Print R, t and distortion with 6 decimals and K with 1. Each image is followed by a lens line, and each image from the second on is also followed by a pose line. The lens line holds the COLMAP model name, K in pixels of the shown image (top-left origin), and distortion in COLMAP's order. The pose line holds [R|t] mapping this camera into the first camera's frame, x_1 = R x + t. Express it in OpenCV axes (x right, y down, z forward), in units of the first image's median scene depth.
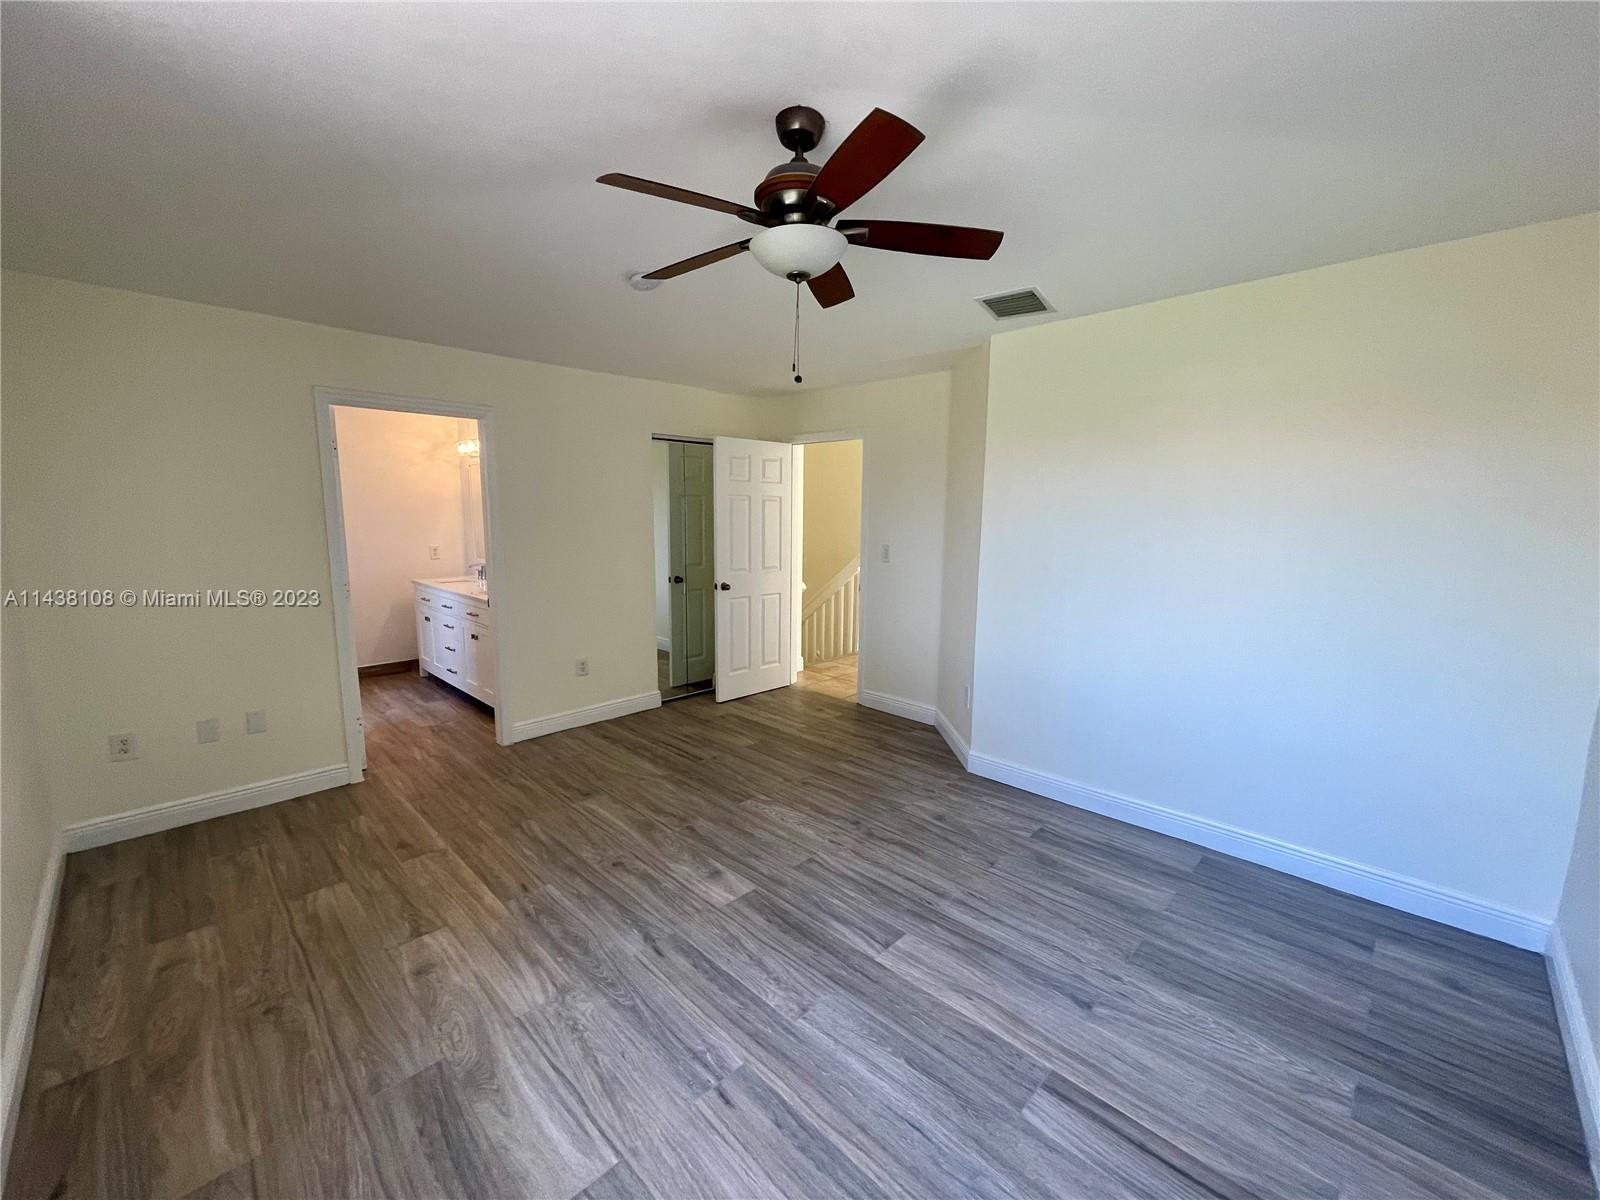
lens RADIAL K [[648.6, 0, 797.9], [0, 648.6, 604.3], [0, 0, 1]] dist [0.005240, -0.001018]
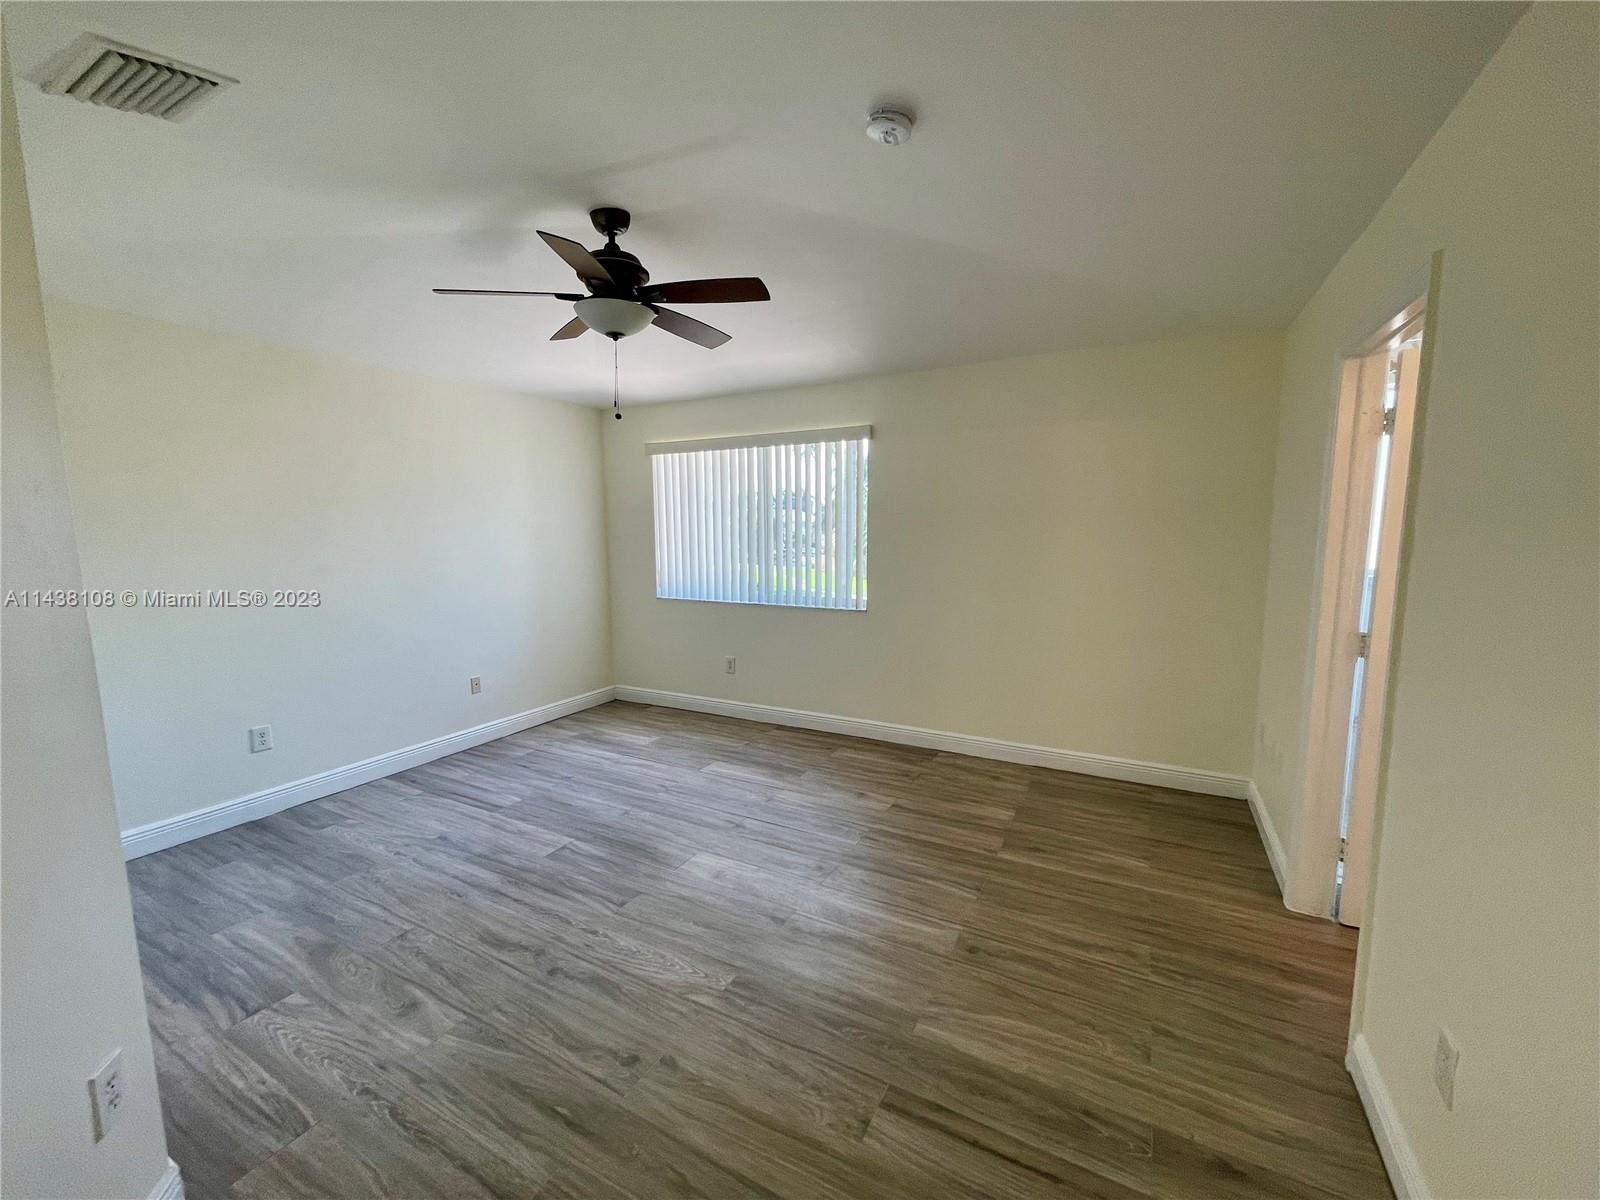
lens RADIAL K [[648.6, 0, 799.5], [0, 648.6, 601.0], [0, 0, 1]] dist [0.005240, -0.001018]
pose [[-0.960346, 0.034911, -0.276615, 0.017758], [-0.037778, 0.966686, 0.253162, -0.262373], [0.276238, 0.253574, -0.927034, 1.831708]]
